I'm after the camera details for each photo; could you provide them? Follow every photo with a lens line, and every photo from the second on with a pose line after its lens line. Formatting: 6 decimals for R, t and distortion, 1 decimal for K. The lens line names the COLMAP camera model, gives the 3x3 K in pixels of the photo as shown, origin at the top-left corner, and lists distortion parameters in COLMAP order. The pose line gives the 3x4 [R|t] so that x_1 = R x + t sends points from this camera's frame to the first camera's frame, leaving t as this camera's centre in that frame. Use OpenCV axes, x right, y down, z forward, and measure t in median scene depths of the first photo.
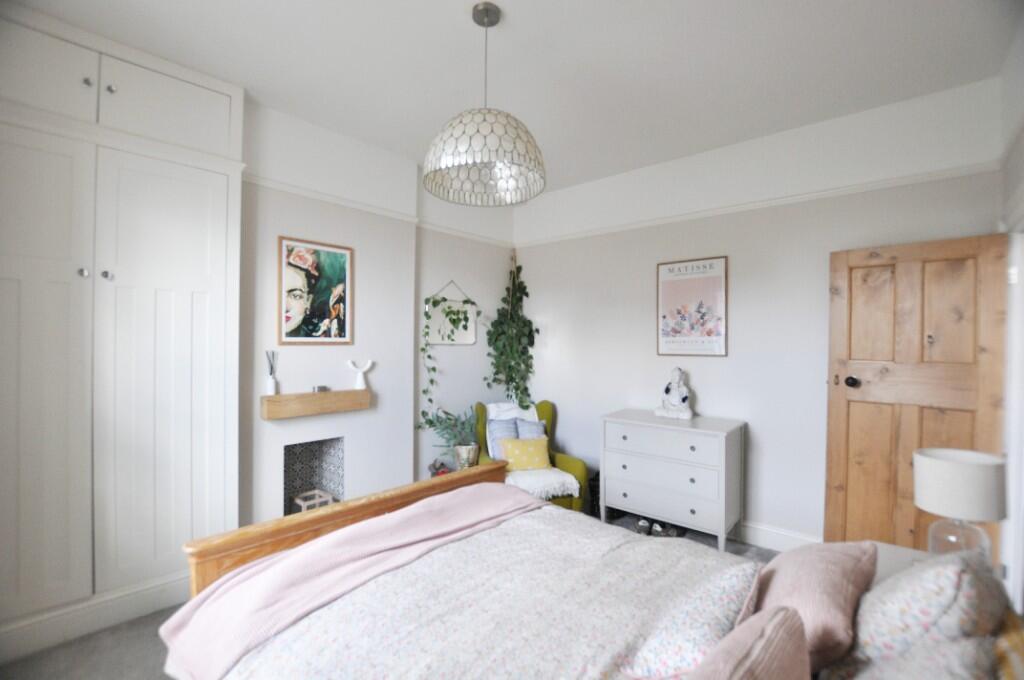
lens RADIAL K [[447.0, 0, 512.7], [0, 447.0, 340.7], [0, 0, 1]] dist [-0.030006, 0.000247]
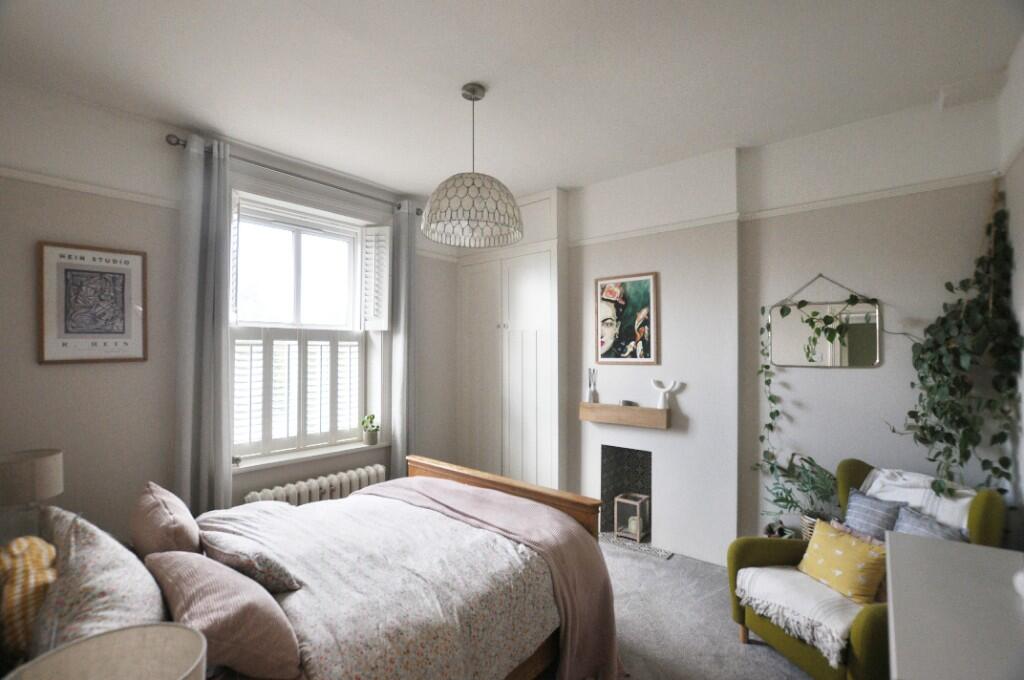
lens RADIAL K [[447.0, 0, 510.4], [0, 447.0, 342.7], [0, 0, 1]] dist [-0.030006, 0.000247]
pose [[0.029050, -0.031194, -0.999091, 0.707919], [0.004742, 0.999506, -0.031069, -0.012287], [0.999567, -0.003835, 0.029183, 0.669719]]
